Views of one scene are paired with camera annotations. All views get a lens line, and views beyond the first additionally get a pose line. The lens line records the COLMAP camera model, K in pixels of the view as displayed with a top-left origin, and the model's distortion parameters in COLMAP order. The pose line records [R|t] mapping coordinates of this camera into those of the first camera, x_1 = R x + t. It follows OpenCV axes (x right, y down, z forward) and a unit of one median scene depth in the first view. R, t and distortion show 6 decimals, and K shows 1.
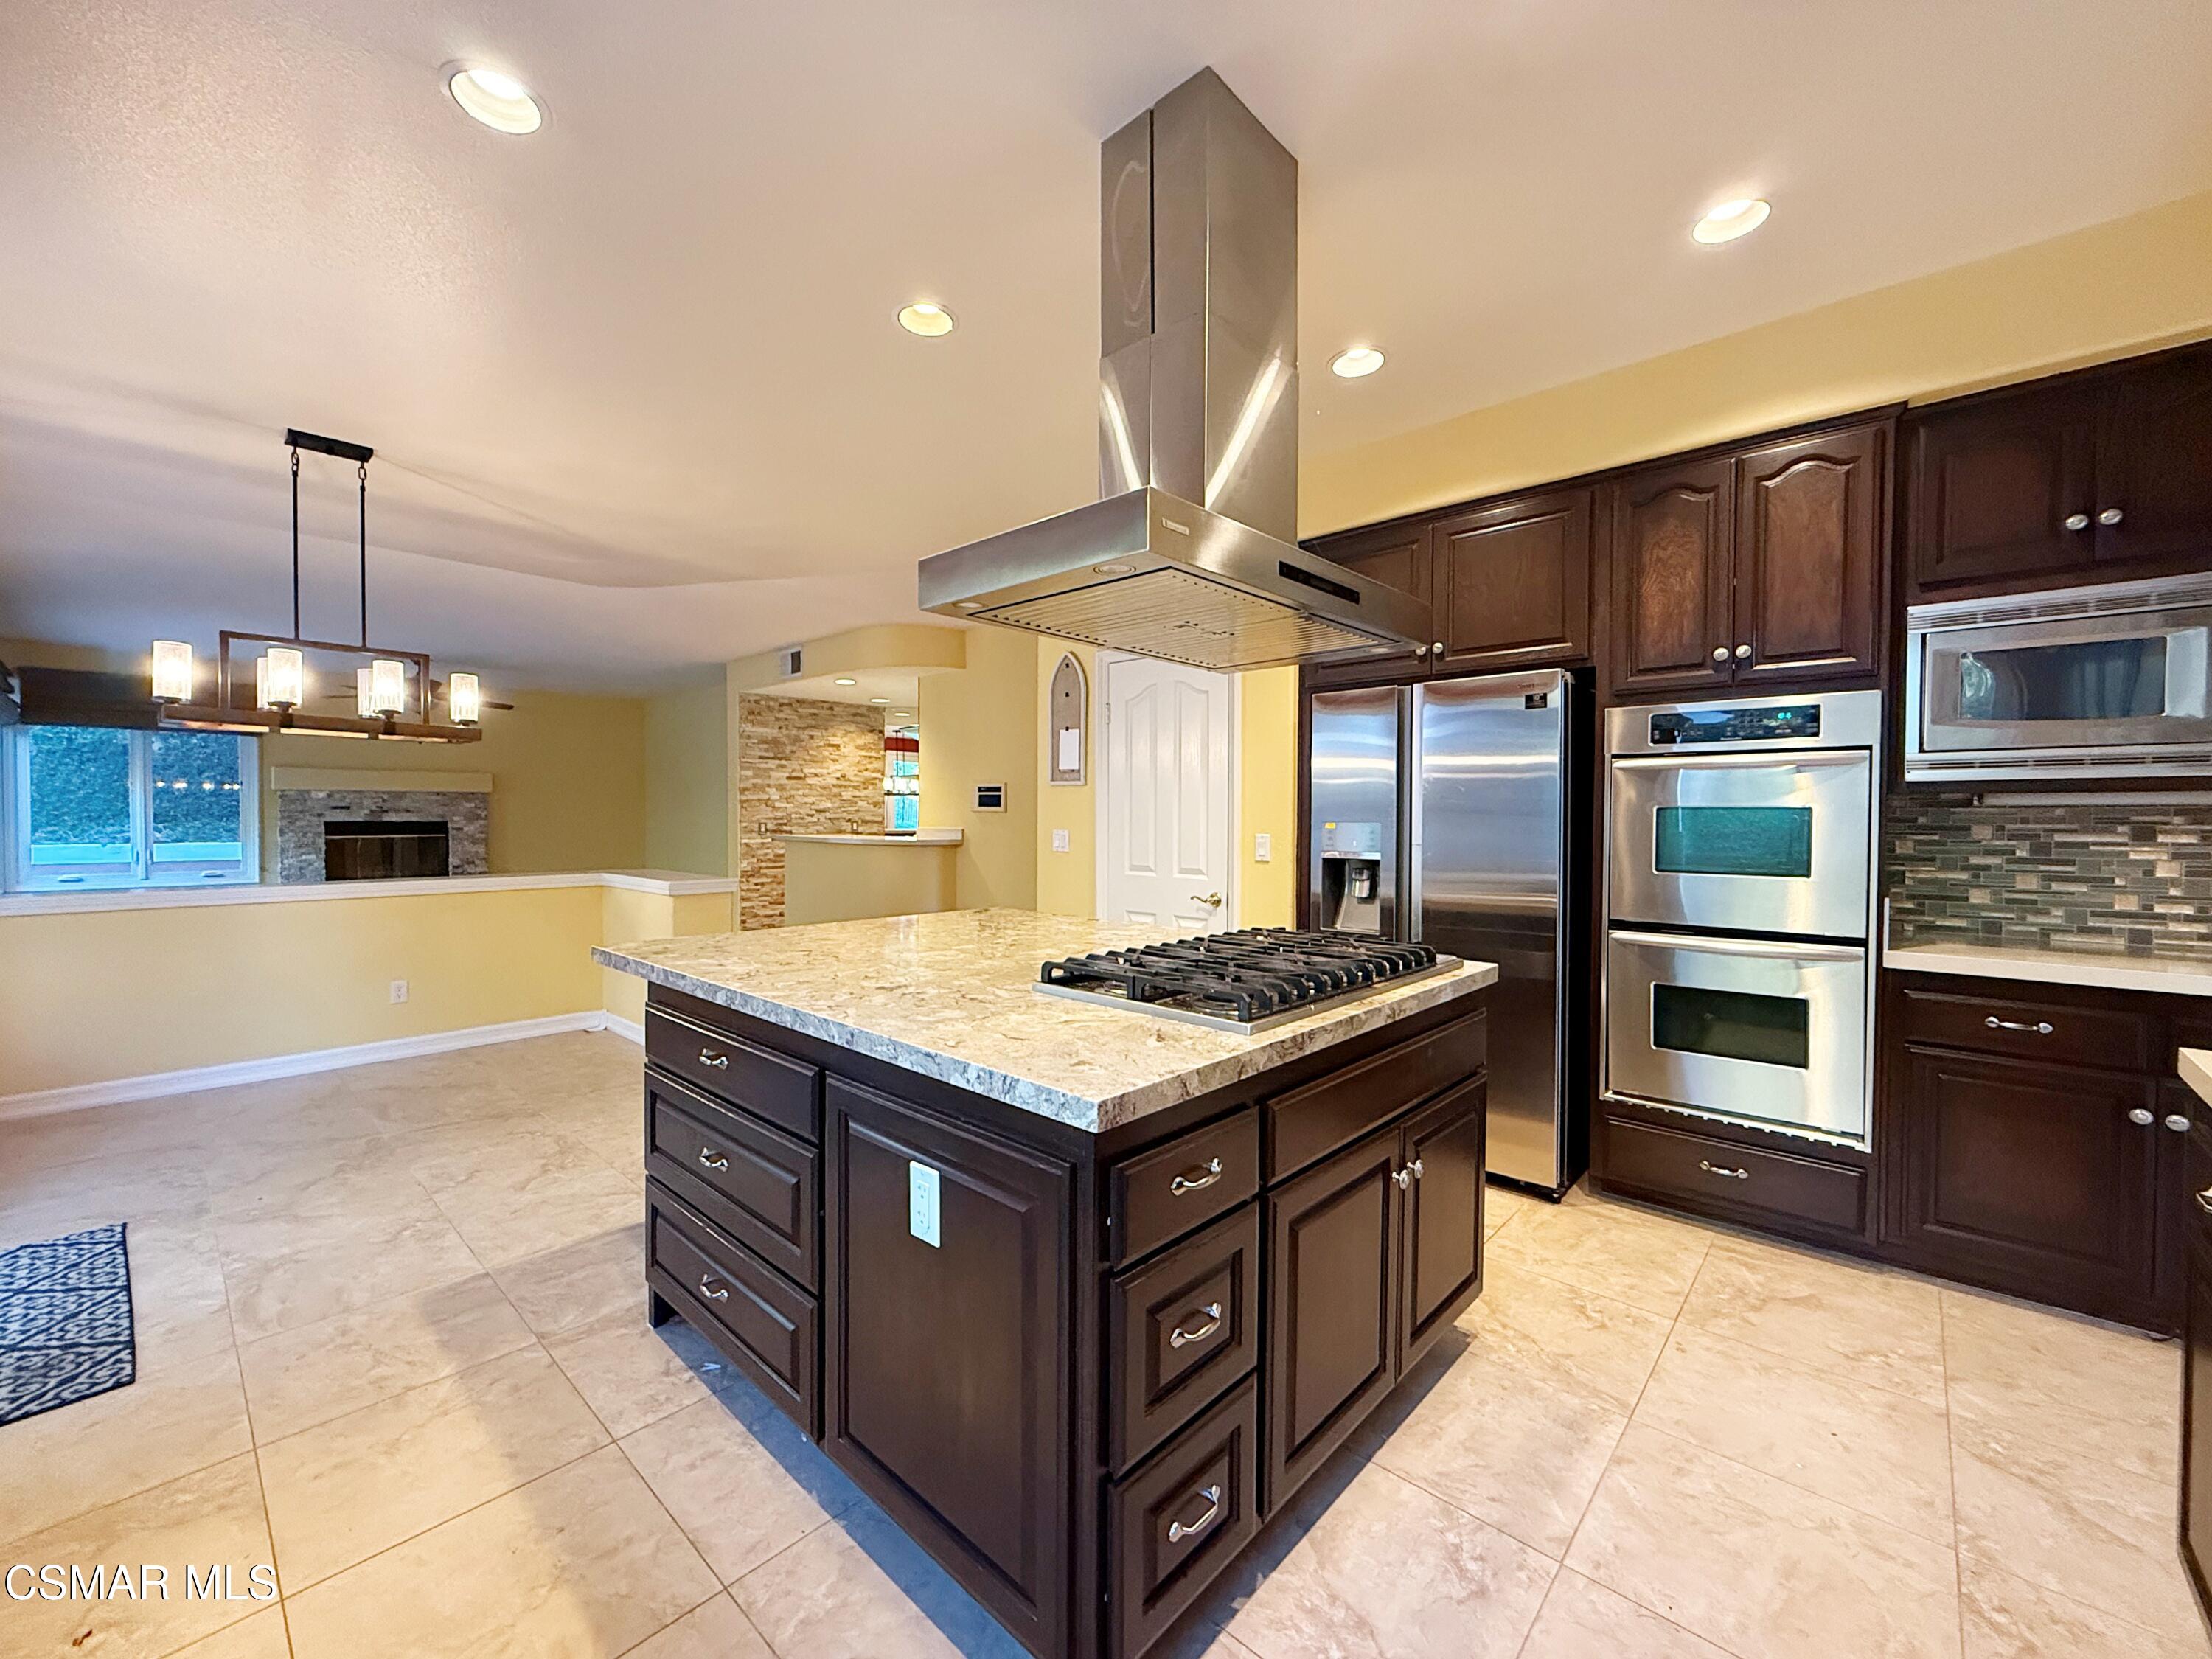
lens RADIAL K [[881.2, 0, 1101.5], [0, 881.2, 830.5], [0, 0, 1]] dist [-0.001032, 0.000065]
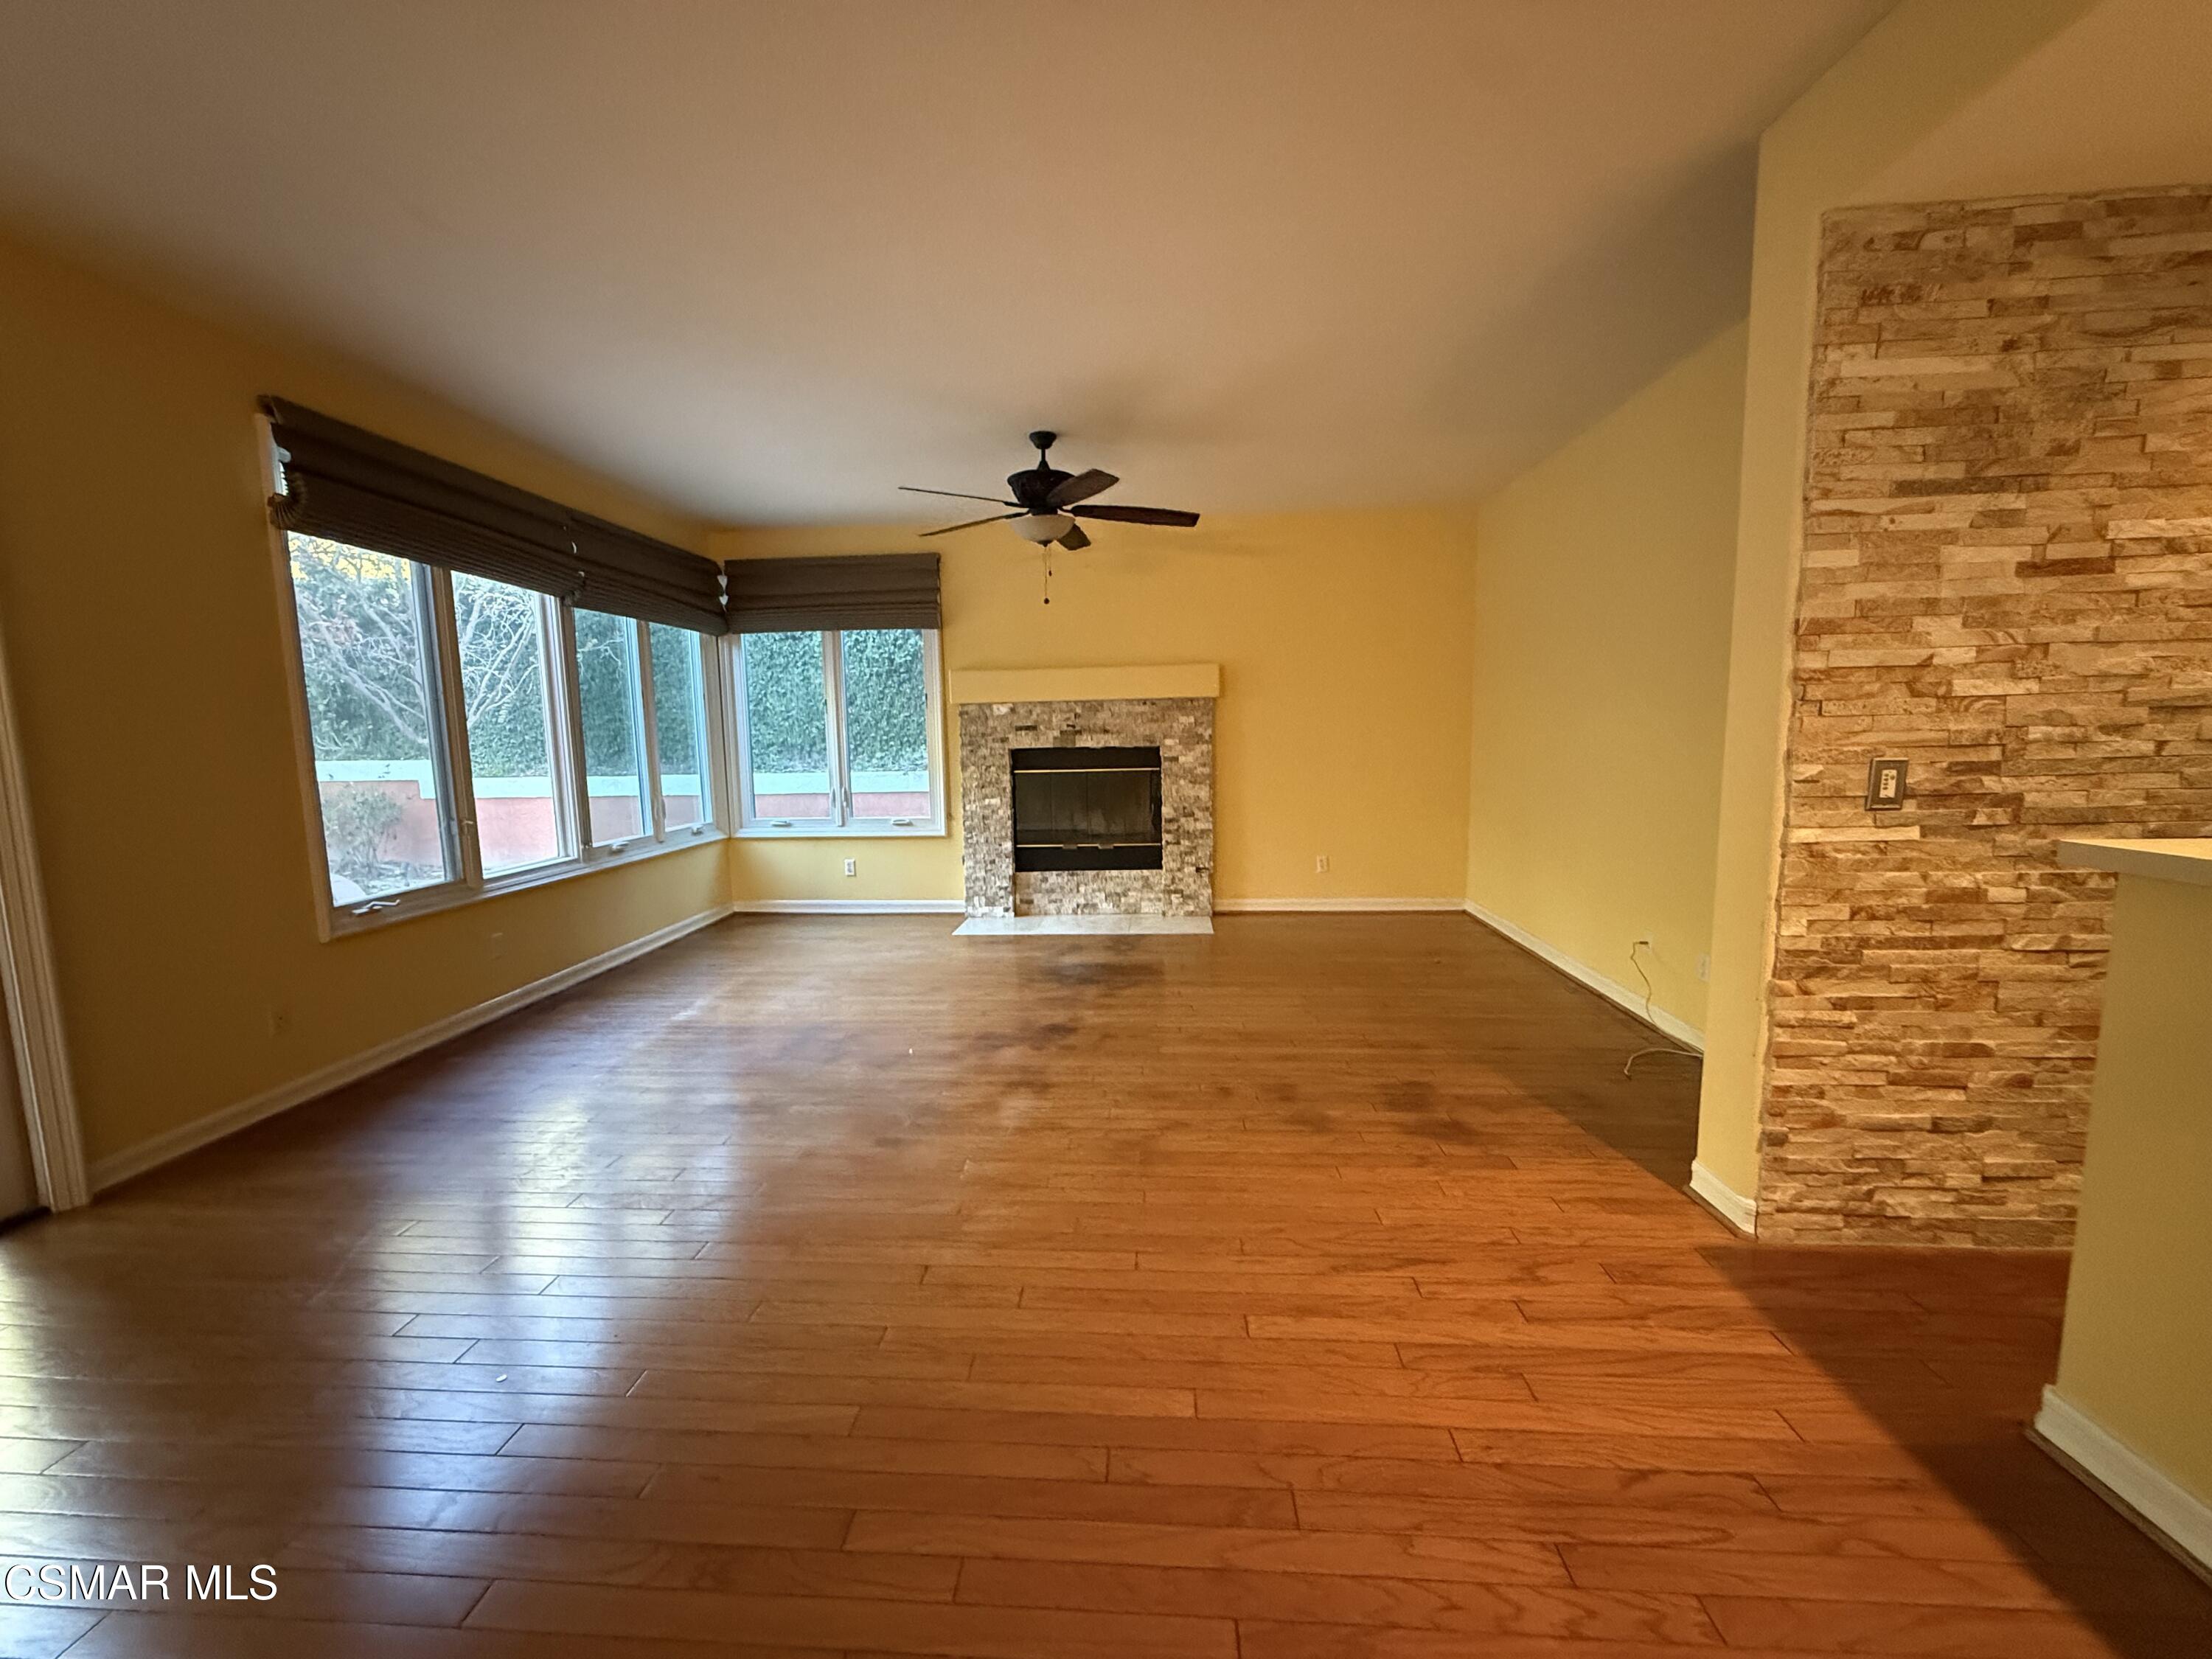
lens RADIAL K [[881.2, 0, 1102.7], [0, 881.2, 832.5], [0, 0, 1]] dist [-0.001032, 0.000065]
pose [[0.624570, 0.075382, -0.777322, -0.322334], [0.006701, 0.994777, 0.101854, -0.015479], [0.780940, -0.068824, 0.620802, 0.661124]]
